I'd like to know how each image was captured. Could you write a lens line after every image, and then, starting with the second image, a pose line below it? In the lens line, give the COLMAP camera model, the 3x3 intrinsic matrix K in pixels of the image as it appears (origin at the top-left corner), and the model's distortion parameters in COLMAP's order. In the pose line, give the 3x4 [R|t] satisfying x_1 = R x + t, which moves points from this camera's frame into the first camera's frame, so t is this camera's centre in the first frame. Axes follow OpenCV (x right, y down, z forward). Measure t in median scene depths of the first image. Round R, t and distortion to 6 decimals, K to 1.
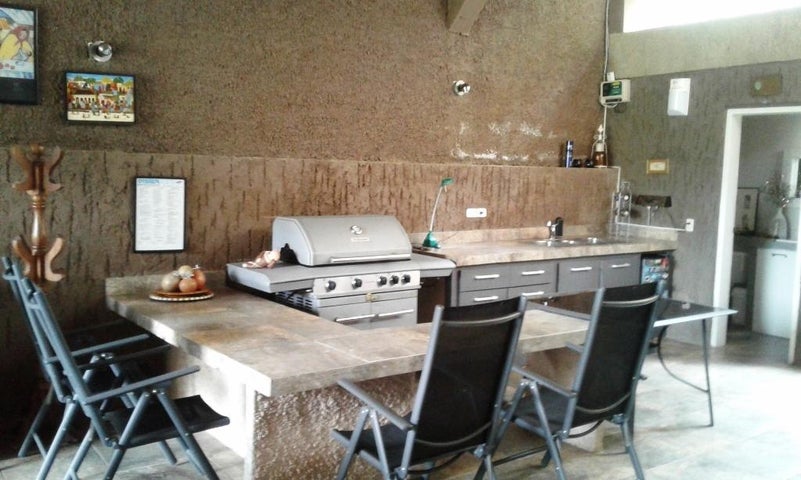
lens RADIAL K [[765.9, 0, 381.7], [0, 765.9, 237.5], [0, 0, 1]] dist [0.142340, -0.230607]
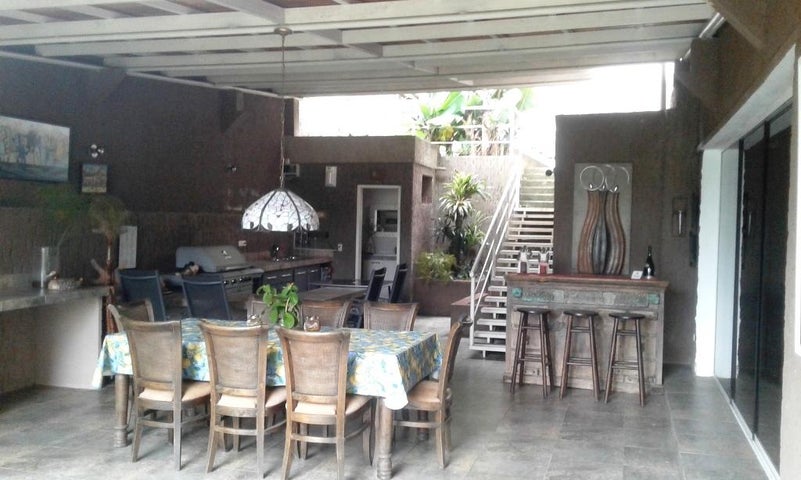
lens RADIAL K [[765.9, 0, 381.7], [0, 765.9, 237.5], [0, 0, 1]] dist [0.142340, -0.230607]
pose [[0.797511, -0.024915, 0.602790, -0.637064], [0.056158, 0.997875, -0.033053, 0.026766], [-0.600685, 0.060211, 0.797215, -0.502227]]
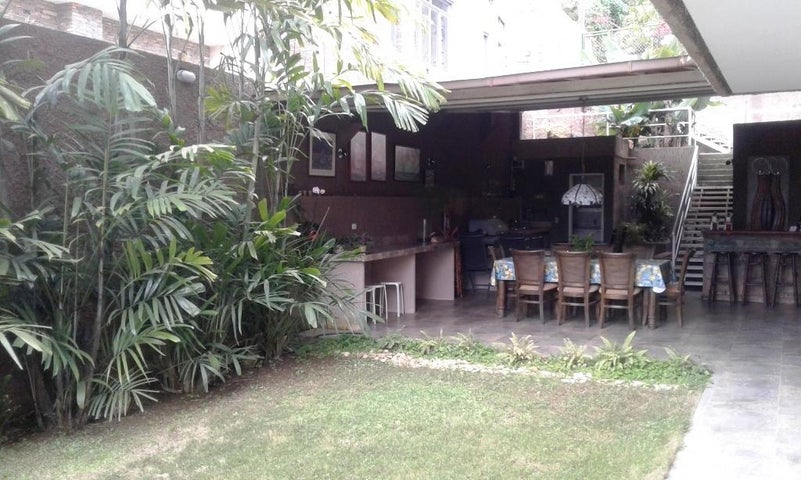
lens RADIAL K [[765.9, 0, 381.7], [0, 765.9, 237.5], [0, 0, 1]] dist [0.142340, -0.230607]
pose [[0.888696, -0.053618, 0.455350, -1.283596], [0.071365, 0.997211, -0.021859, 0.055859], [-0.452908, 0.051922, 0.890044, -0.966354]]
